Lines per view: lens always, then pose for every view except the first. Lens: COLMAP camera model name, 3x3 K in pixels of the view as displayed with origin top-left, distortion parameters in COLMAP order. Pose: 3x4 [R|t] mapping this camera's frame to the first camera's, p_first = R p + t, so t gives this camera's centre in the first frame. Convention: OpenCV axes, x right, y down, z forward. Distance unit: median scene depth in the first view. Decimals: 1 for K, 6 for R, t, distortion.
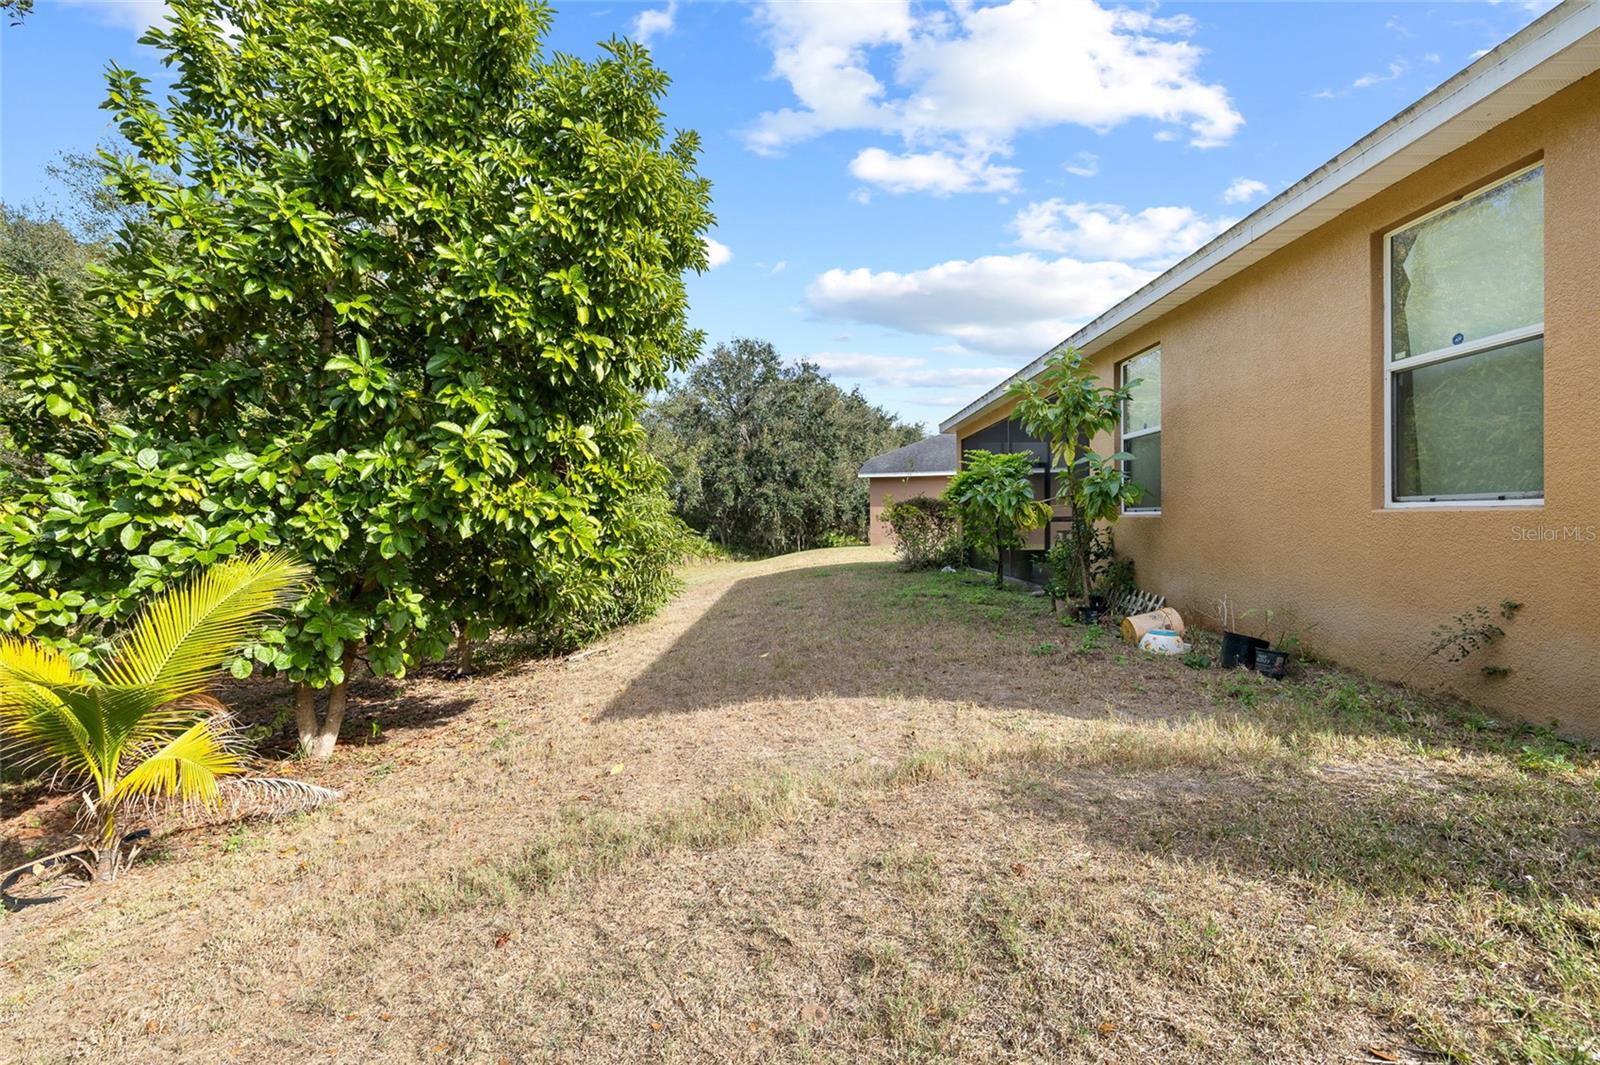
lens RADIAL K [[702.4, 0, 798.4], [0, 702.4, 528.9], [0, 0, 1]] dist [-0.004715, -0.000178]
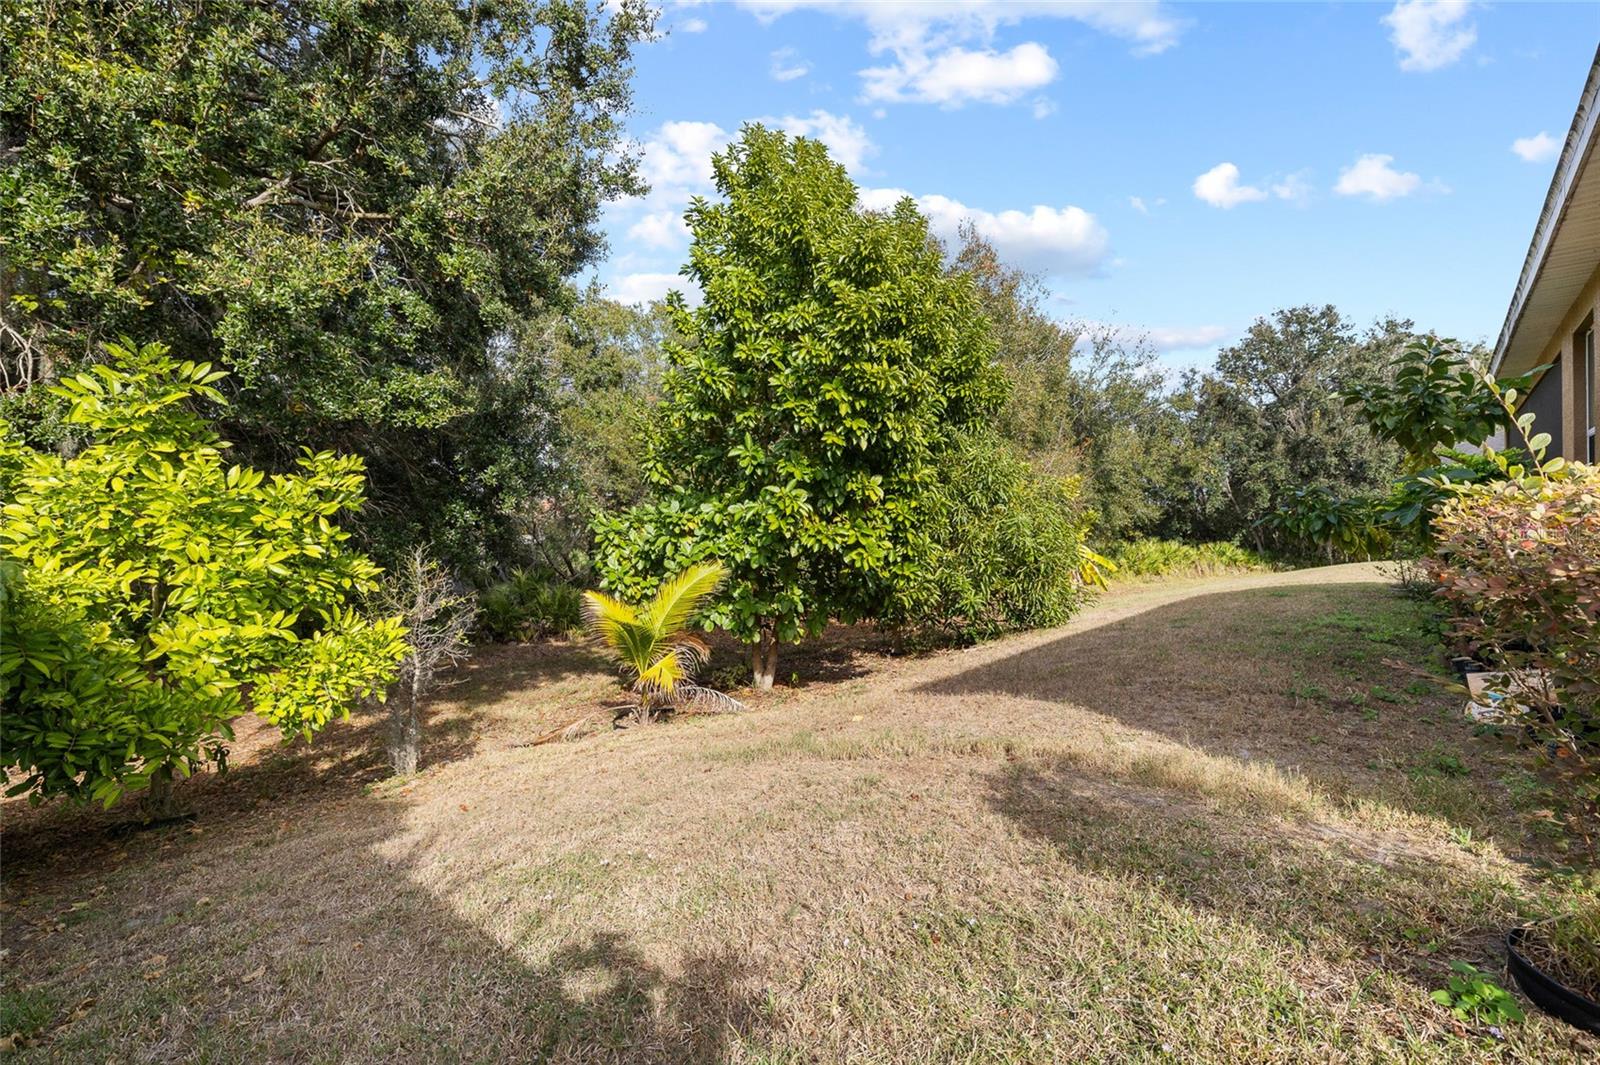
lens RADIAL K [[702.4, 0, 801.2], [0, 702.4, 531.6], [0, 0, 1]] dist [-0.004715, -0.000178]
pose [[0.742787, 0.006004, -0.669501, 0.538111], [-0.004001, 0.999982, 0.004529, -0.044566], [0.669516, -0.000686, 0.742798, -0.142574]]
